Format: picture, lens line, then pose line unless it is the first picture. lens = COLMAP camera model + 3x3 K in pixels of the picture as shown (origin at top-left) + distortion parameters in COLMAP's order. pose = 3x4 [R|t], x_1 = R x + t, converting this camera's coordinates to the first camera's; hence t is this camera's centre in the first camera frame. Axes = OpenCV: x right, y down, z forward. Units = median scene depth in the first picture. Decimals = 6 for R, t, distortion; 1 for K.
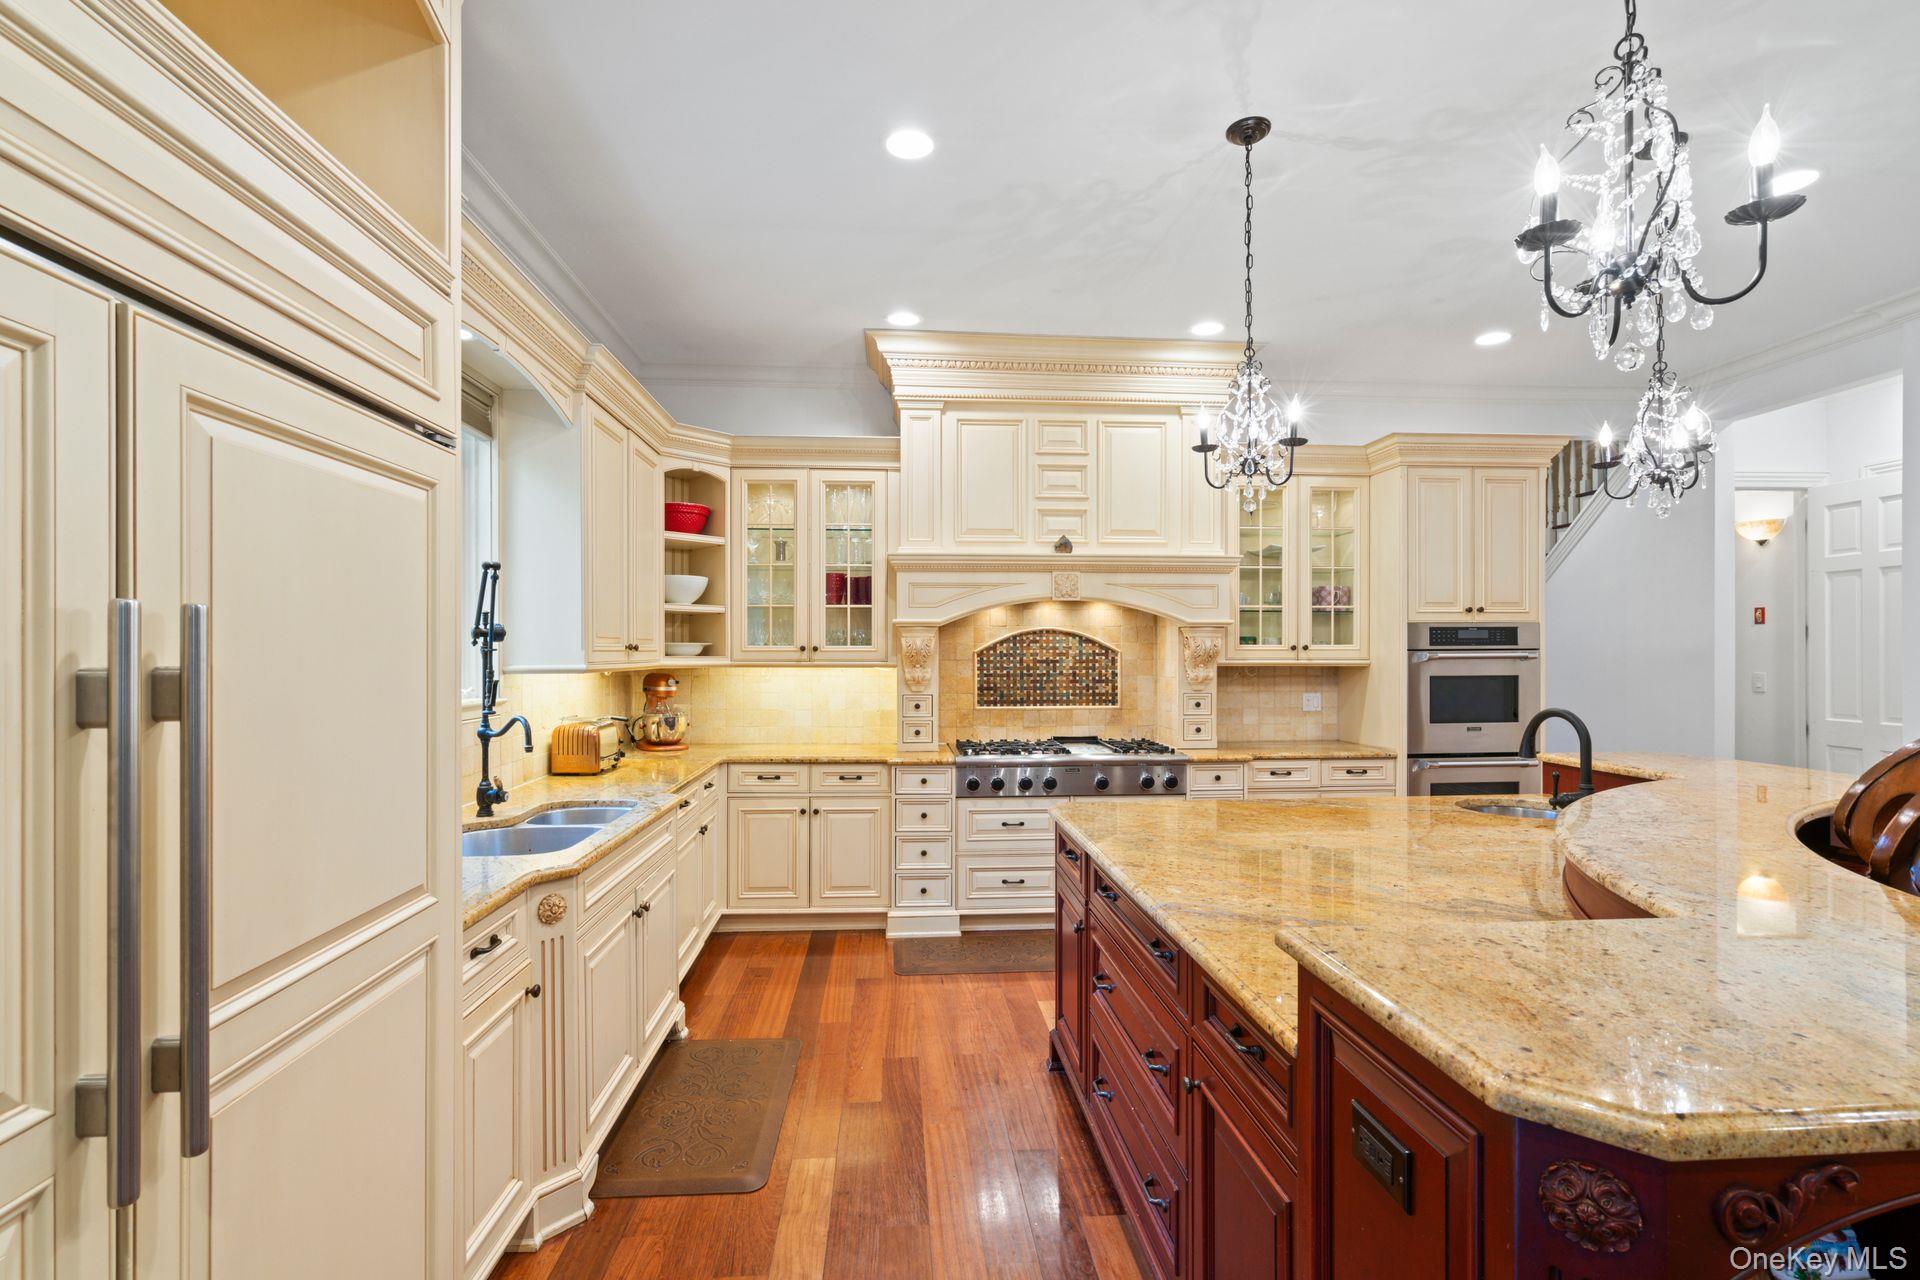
lens RADIAL K [[866.7, 0, 954.0], [0, 866.7, 650.3], [0, 0, 1]] dist [0.001000, 0.000821]
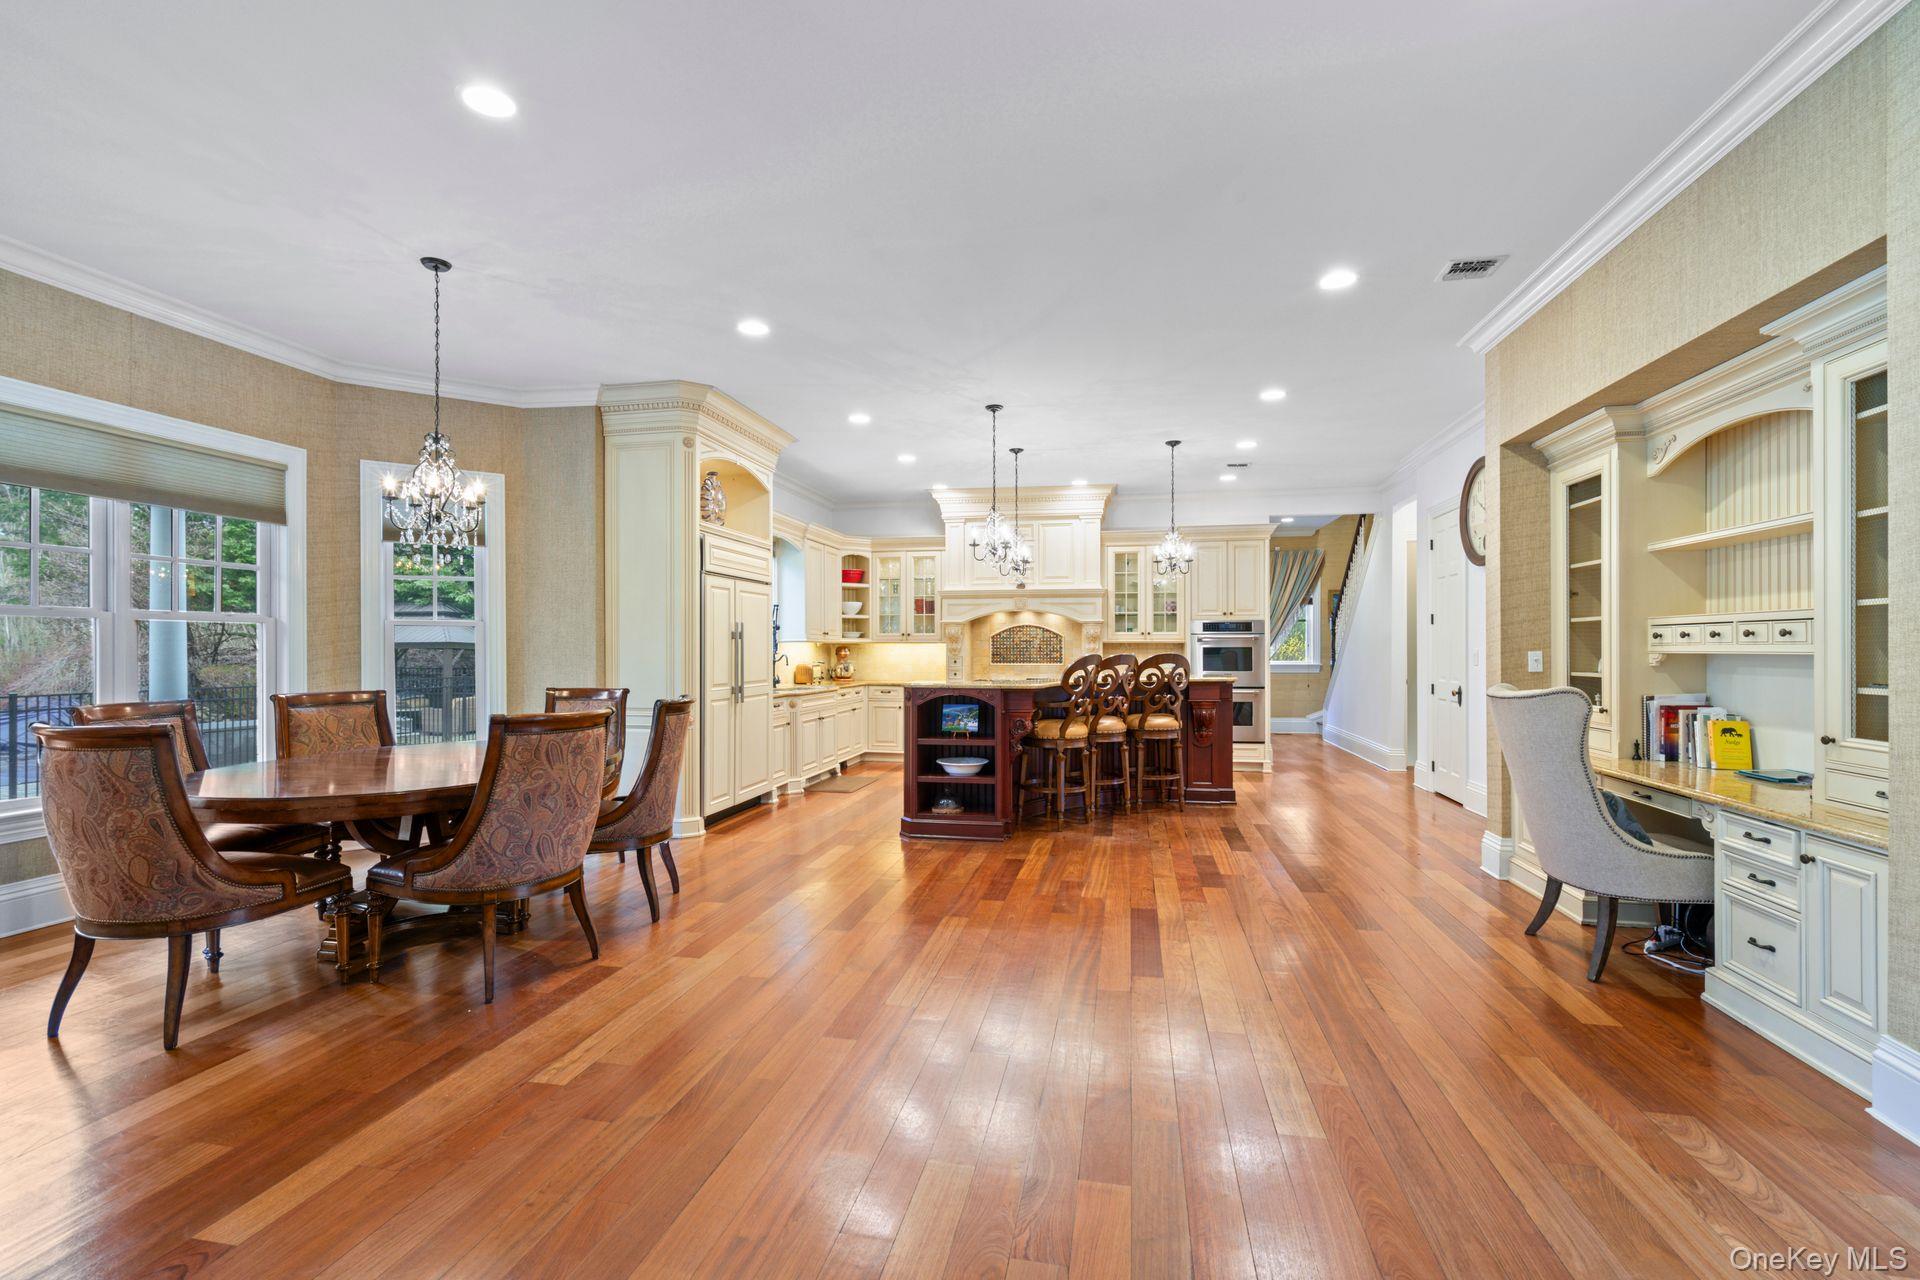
lens RADIAL K [[866.7, 0, 951.7], [0, 866.7, 646.6], [0, 0, 1]] dist [0.001000, 0.000821]
pose [[0.963580, 0.000391, -0.267420, 0.517494], [0.000224, 0.999997, 0.002269, 0.023239], [0.267420, -0.002246, 0.963577, -1.045781]]
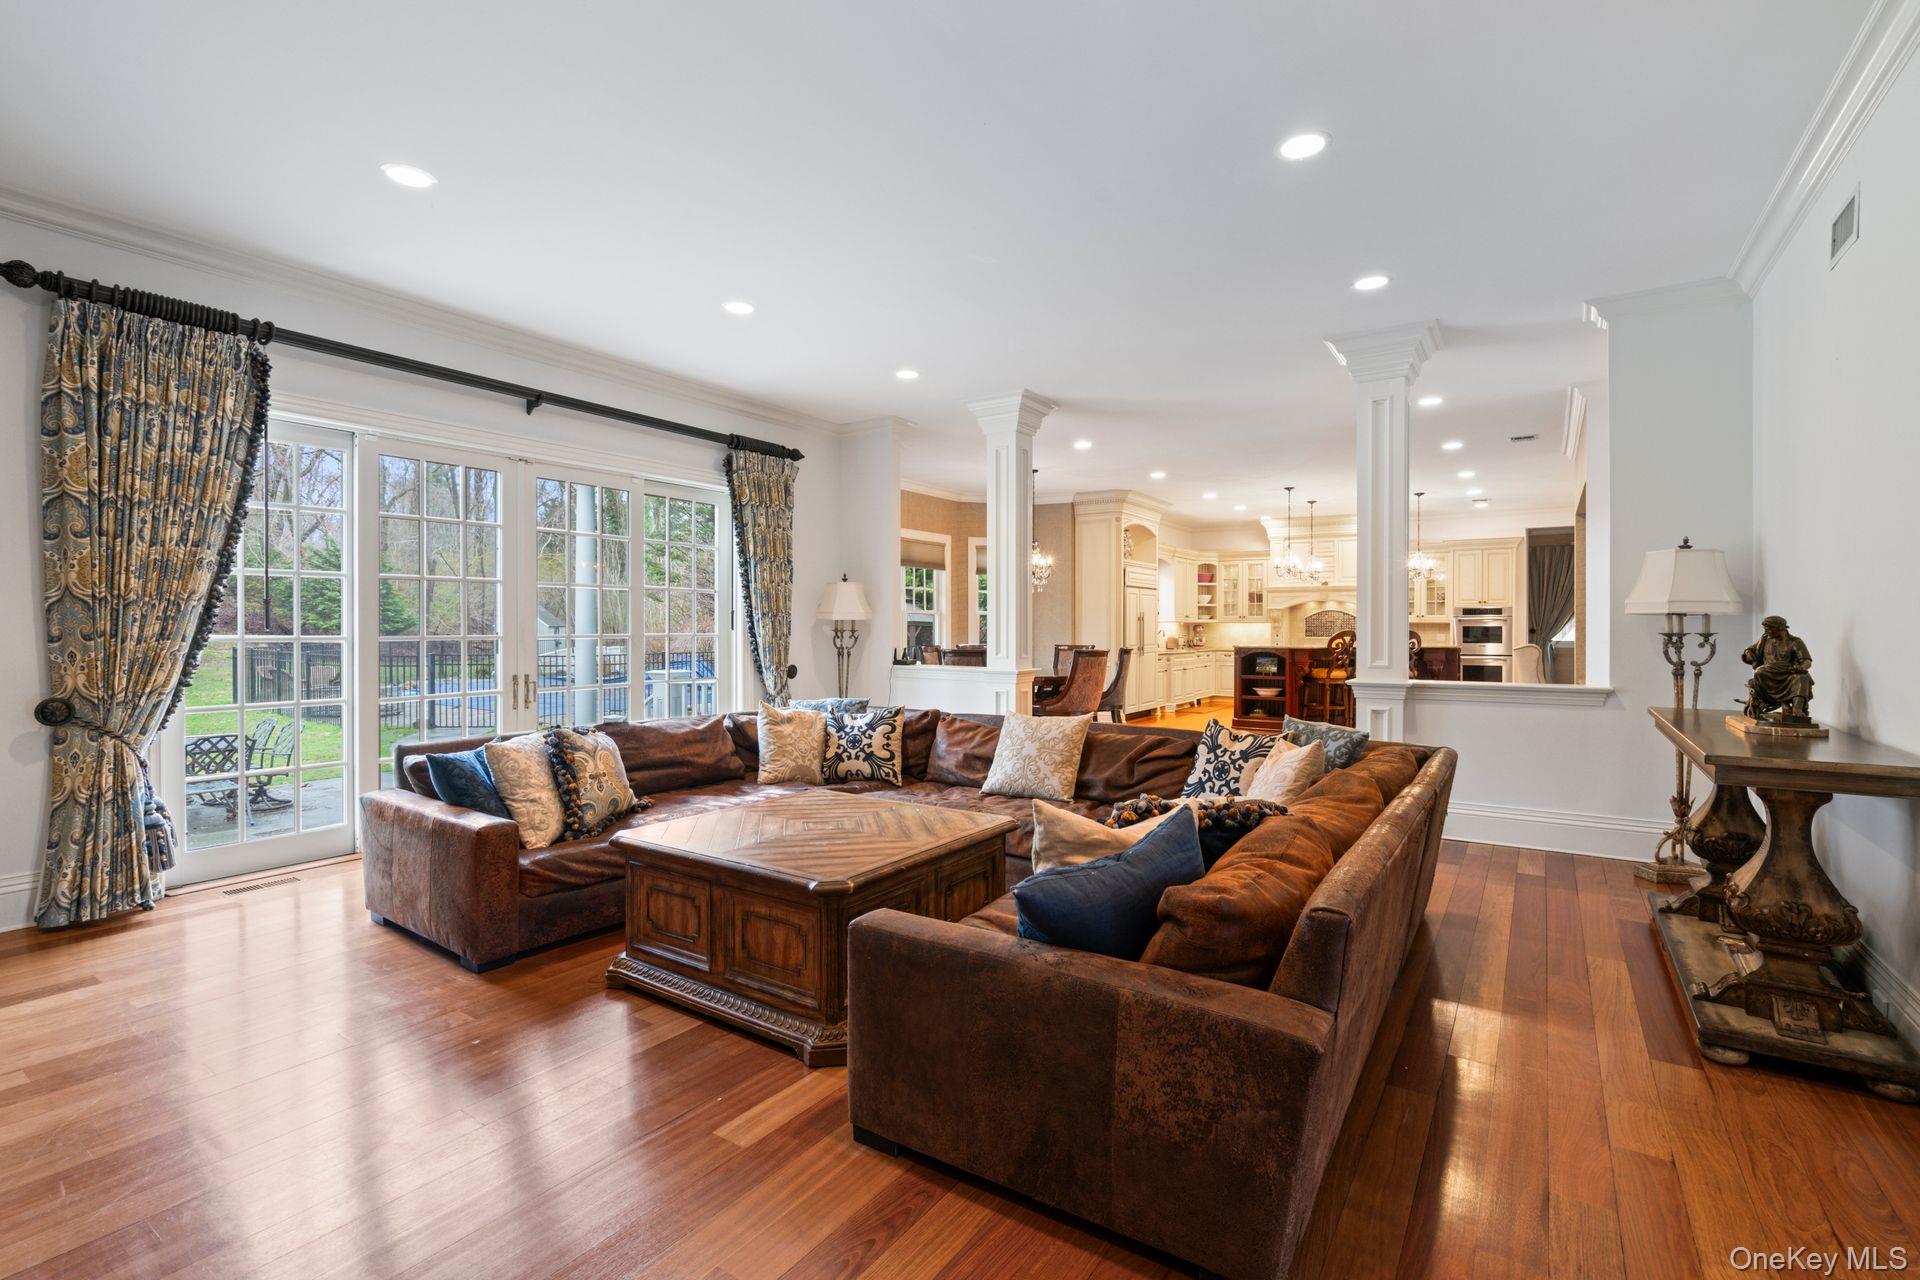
lens RADIAL K [[866.7, 0, 969.7], [0, 866.7, 630.2], [0, 0, 1]] dist [0.001000, 0.000821]
pose [[0.797252, 0.006920, -0.603607, 0.951273], [-0.001429, 0.999953, 0.009577, 0.017722], [0.603645, -0.006773, 0.797225, -2.131306]]
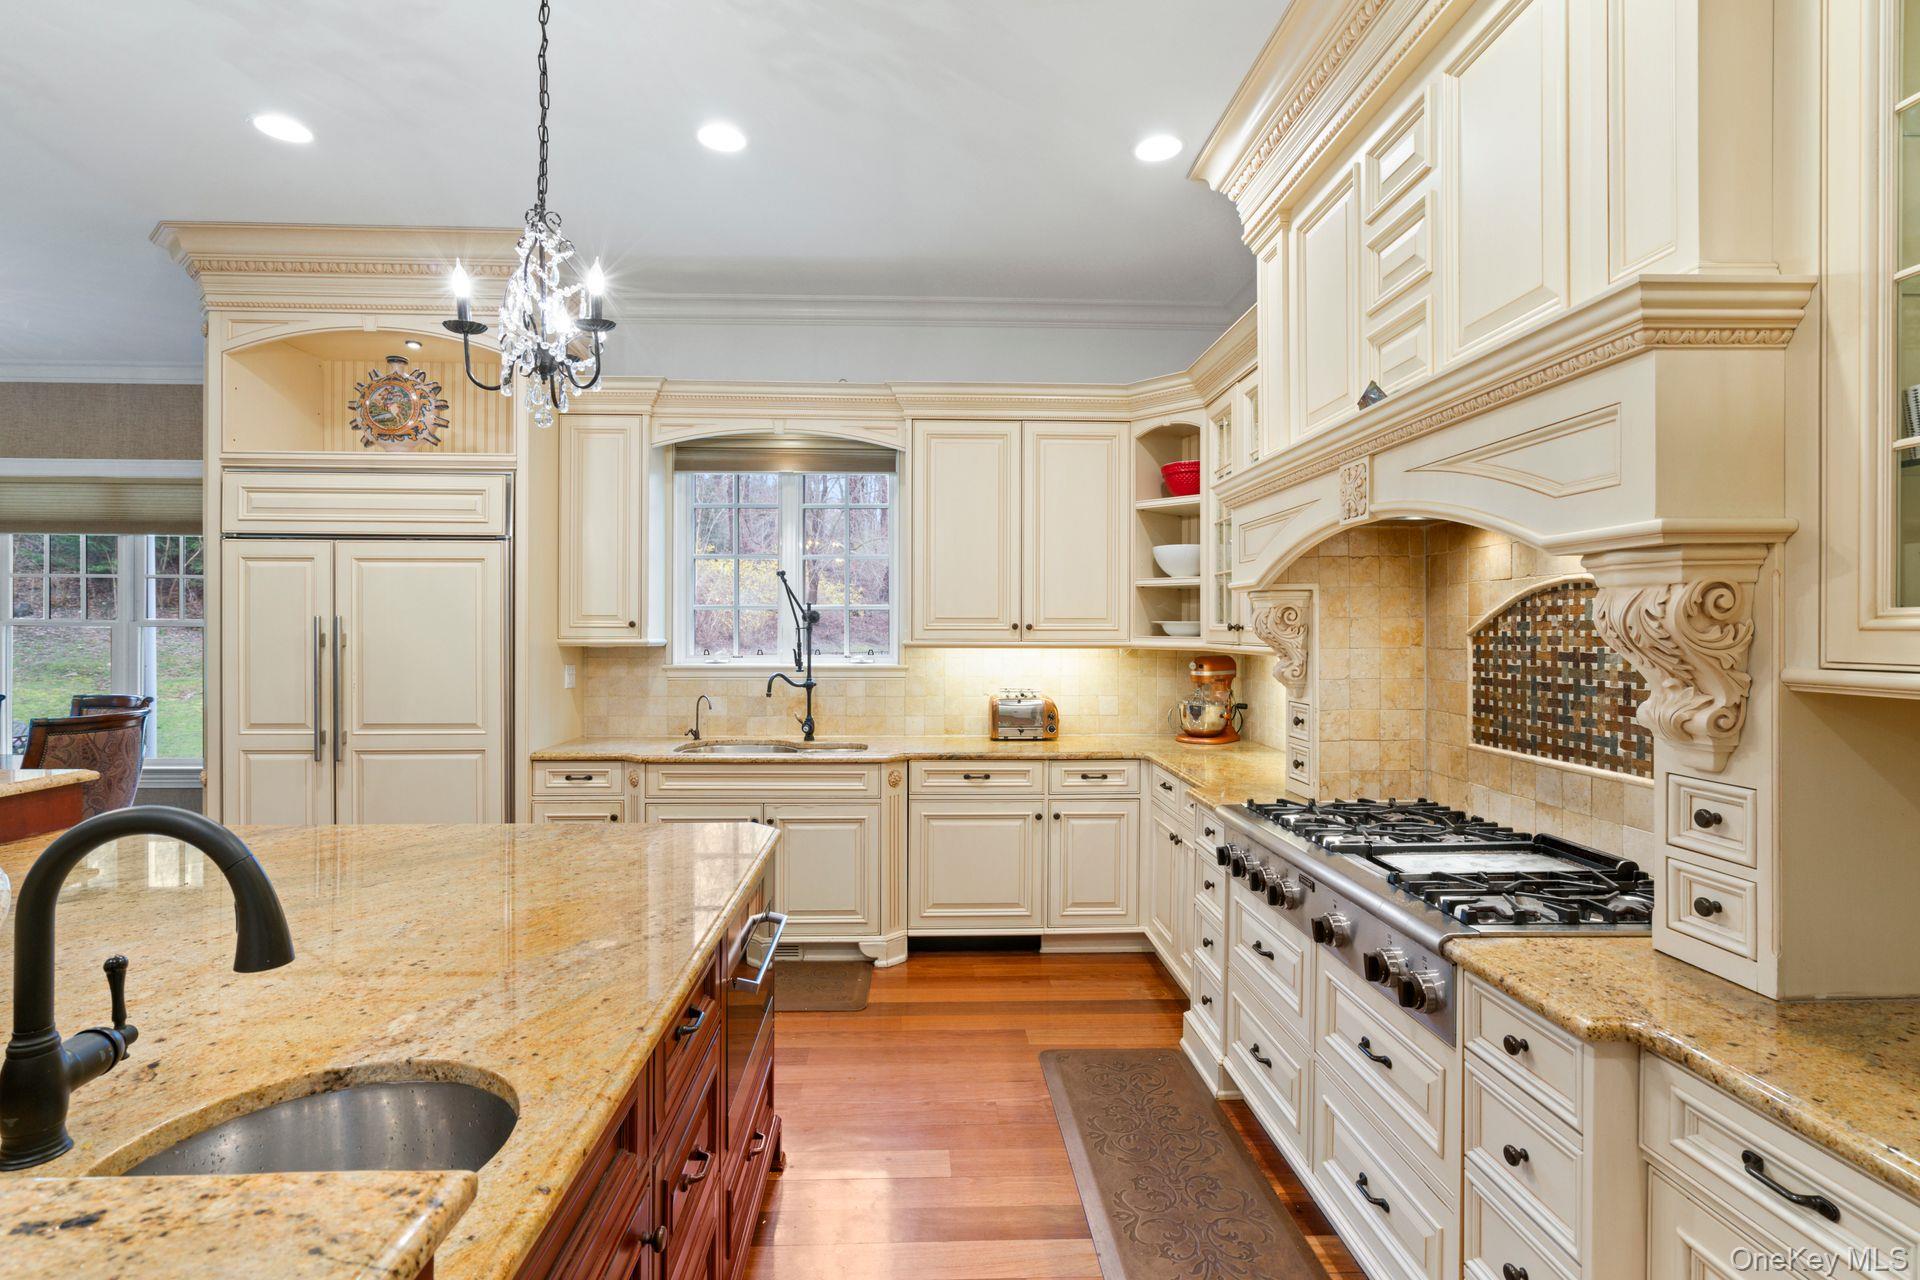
lens RADIAL K [[866.7, 0, 948.1], [0, 866.7, 629.6], [0, 0, 1]] dist [0.001000, 0.000821]
pose [[-0.029431, 0.005671, -0.999551, 0.581002], [-0.000193, 0.999984, 0.005679, -0.003004], [0.999567, 0.000360, -0.029430, 0.773831]]
